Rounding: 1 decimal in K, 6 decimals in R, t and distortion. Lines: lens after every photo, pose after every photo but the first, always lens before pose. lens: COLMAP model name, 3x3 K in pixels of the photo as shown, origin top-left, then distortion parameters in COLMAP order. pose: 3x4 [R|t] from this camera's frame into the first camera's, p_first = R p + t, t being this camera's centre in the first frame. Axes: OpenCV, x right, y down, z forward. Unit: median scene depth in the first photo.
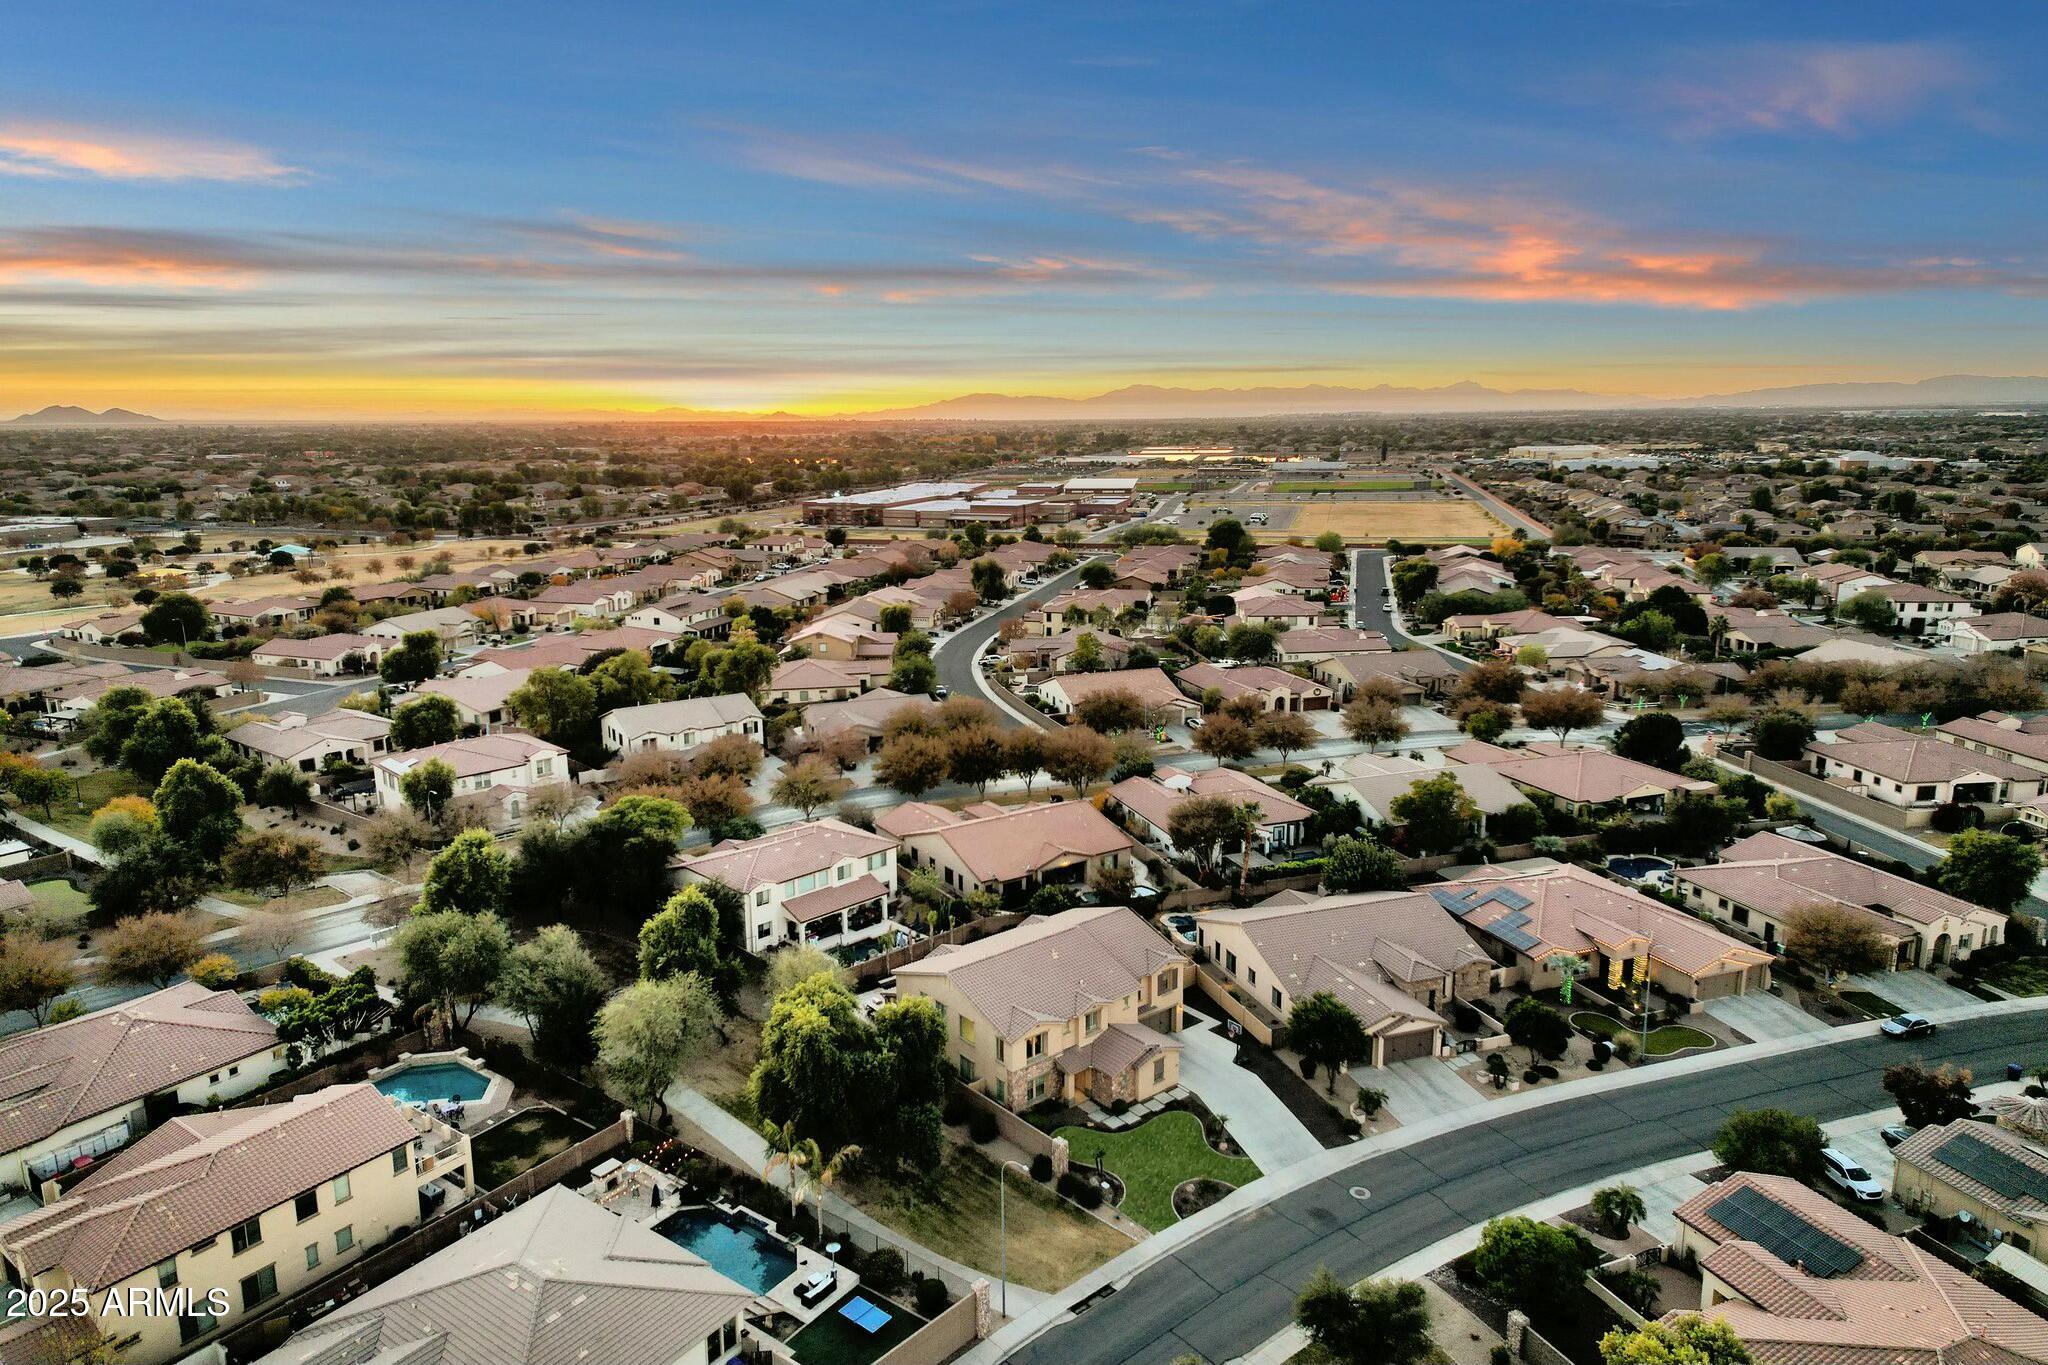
lens RADIAL K [[1261.9, 0, 1014.2], [0, 1261.9, 711.4], [0, 0, 1]] dist [0.094630, -0.068400]
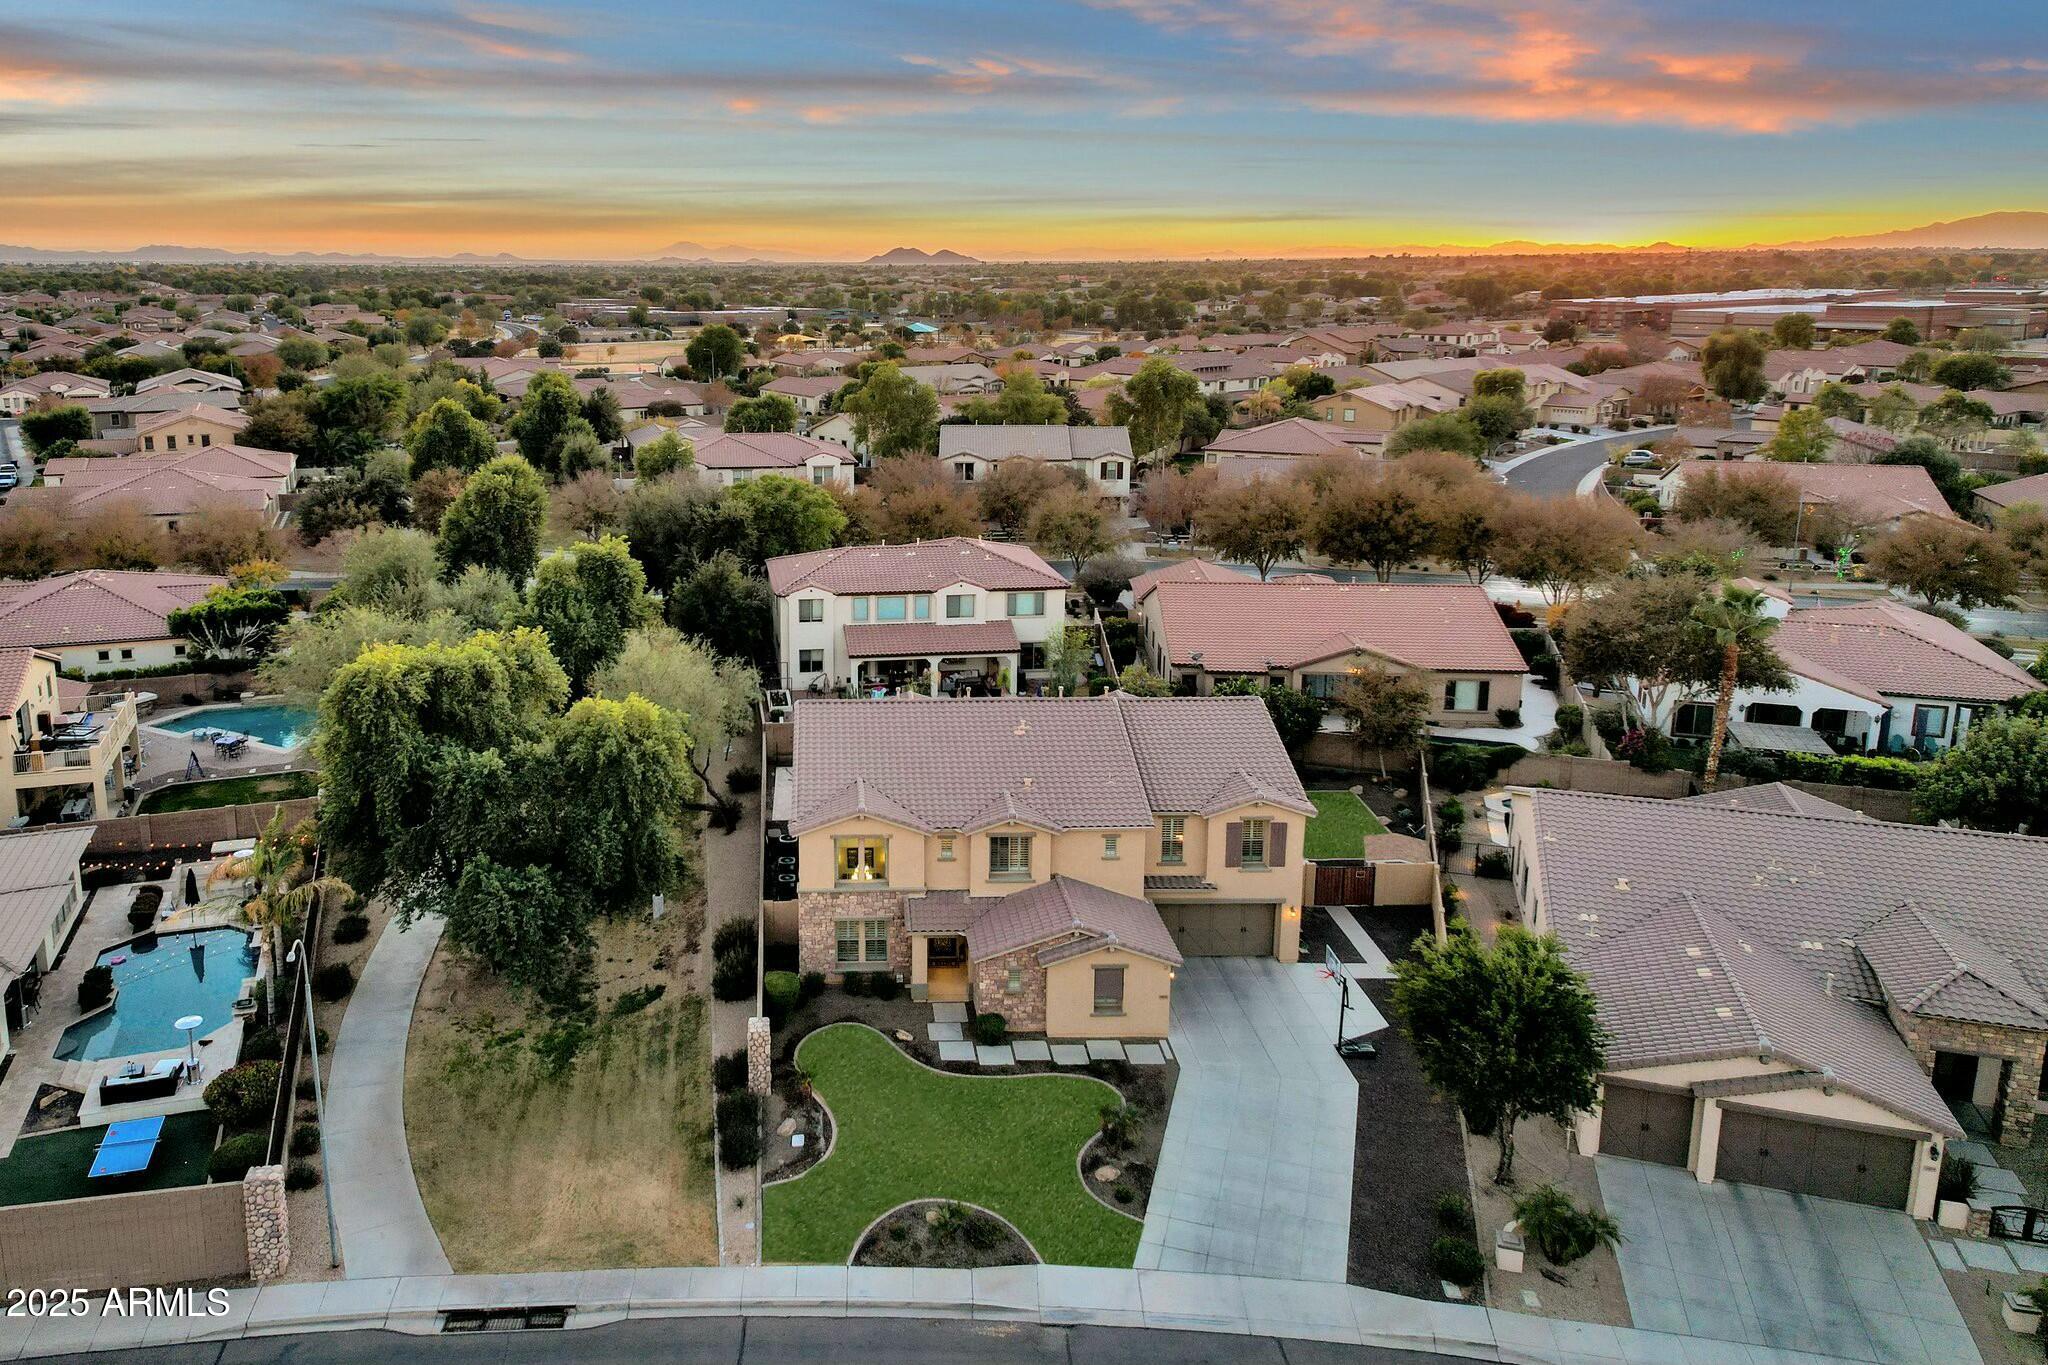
lens RADIAL K [[1481.6, 0, 837.6], [0, 1481.6, 580.9], [0, 0, 1]] dist [0.088583, -0.062187]
pose [[0.784638, 0.135541, -0.604956, 0.327591], [-0.143644, 0.989000, 0.035278, 0.121116], [0.603084, 0.059218, 0.795477, 0.465877]]
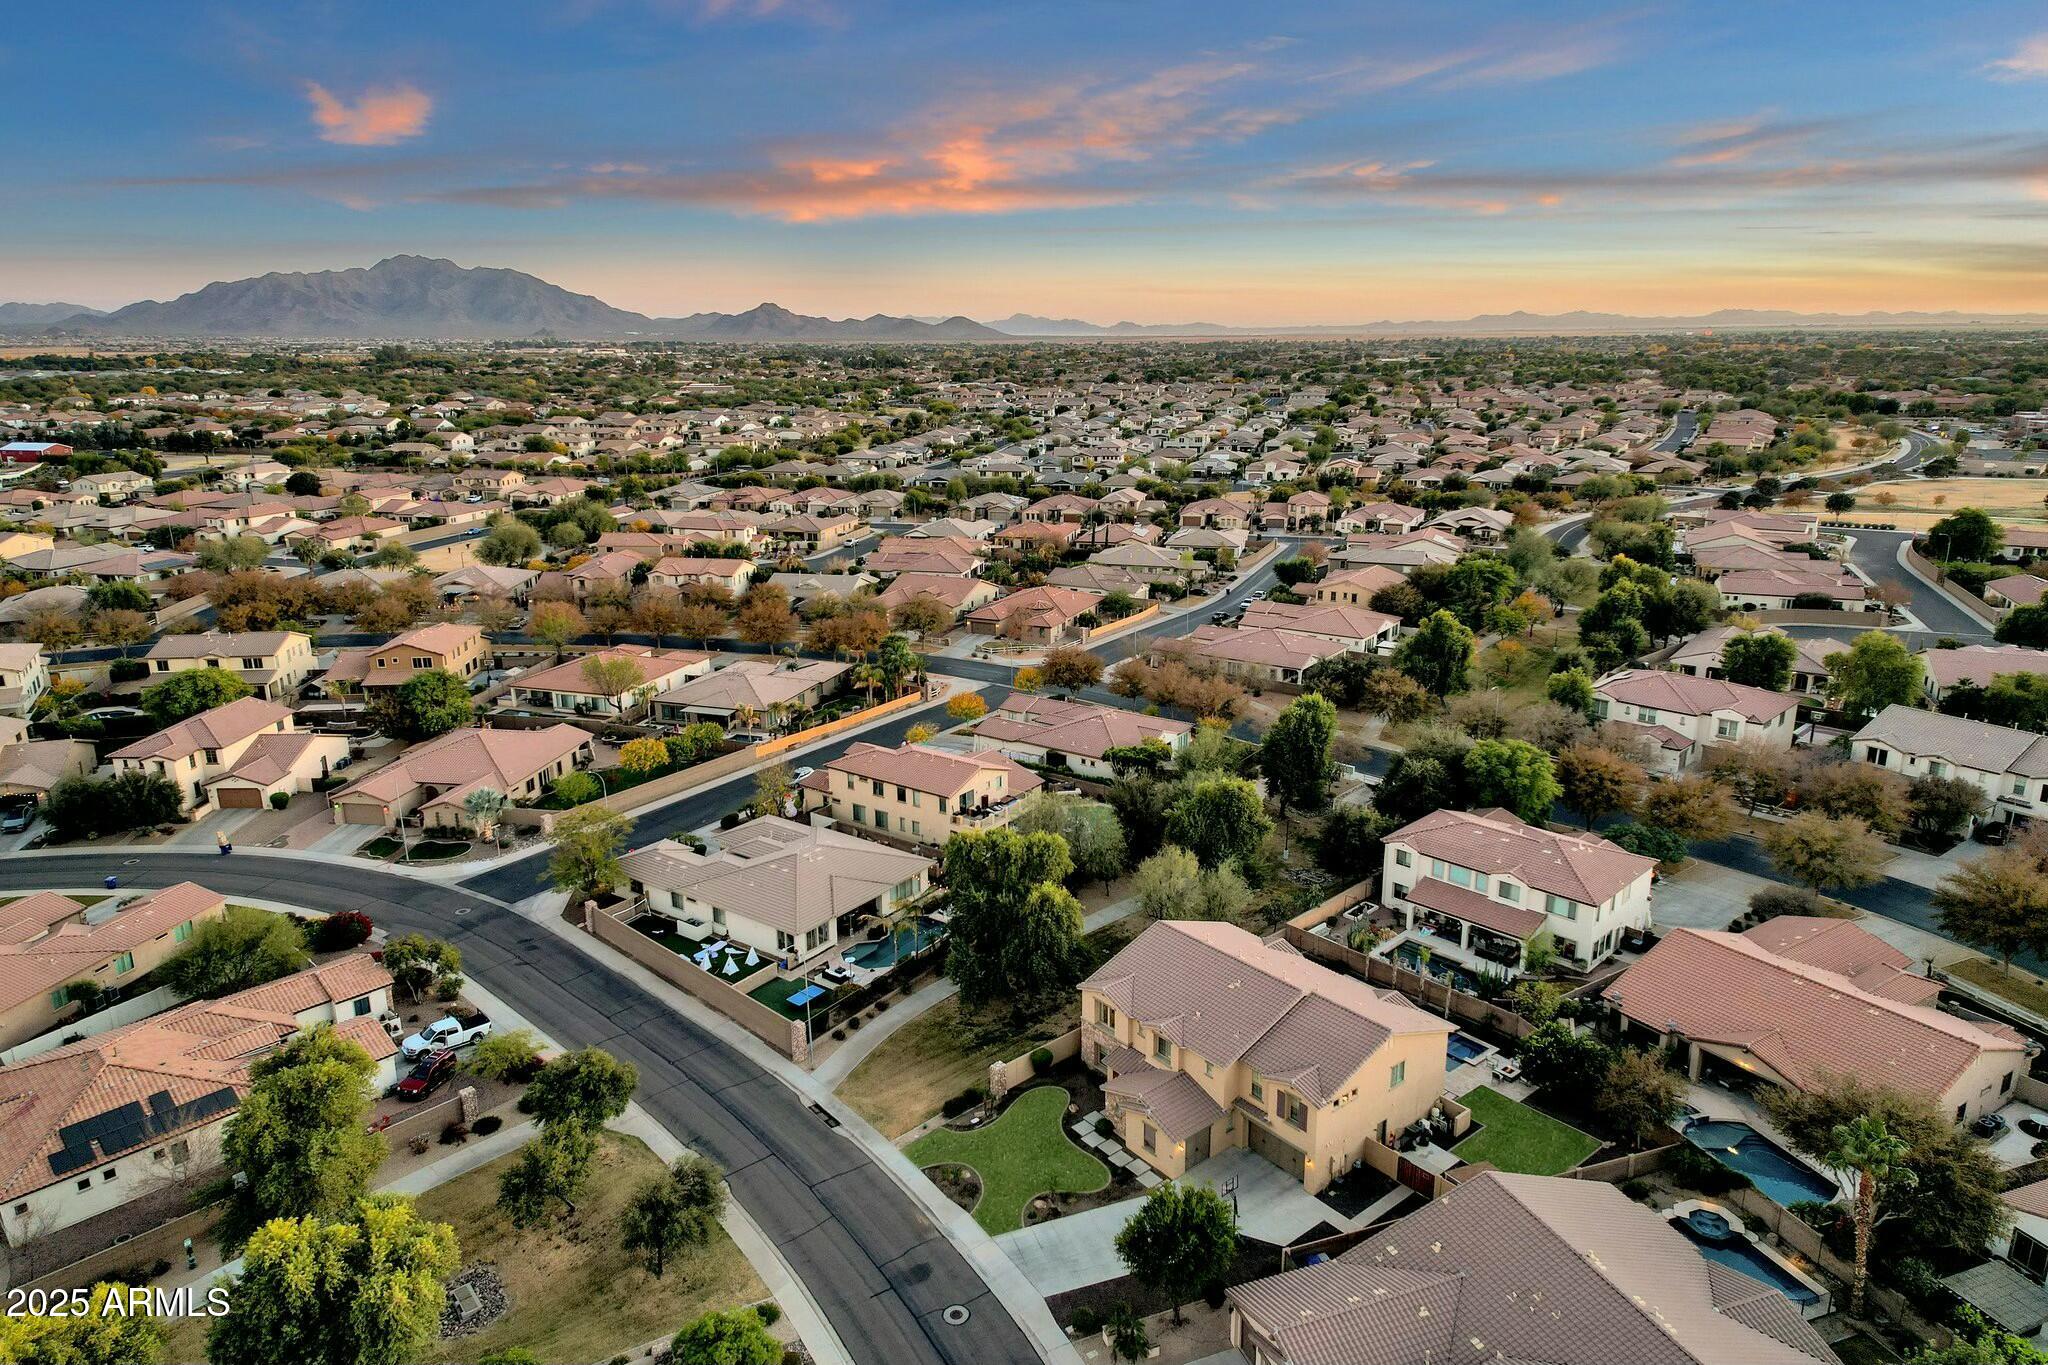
lens RADIAL K [[1248.6, 0, 1024.0], [0, 1248.6, 682.5], [0, 0, 1]] dist [0.121186, -0.150927]
pose [[-0.004772, 0.275881, -0.961180, 0.788699], [-0.218096, 0.937765, 0.270243, -0.197242], [0.975916, 0.210919, 0.055693, 0.762311]]
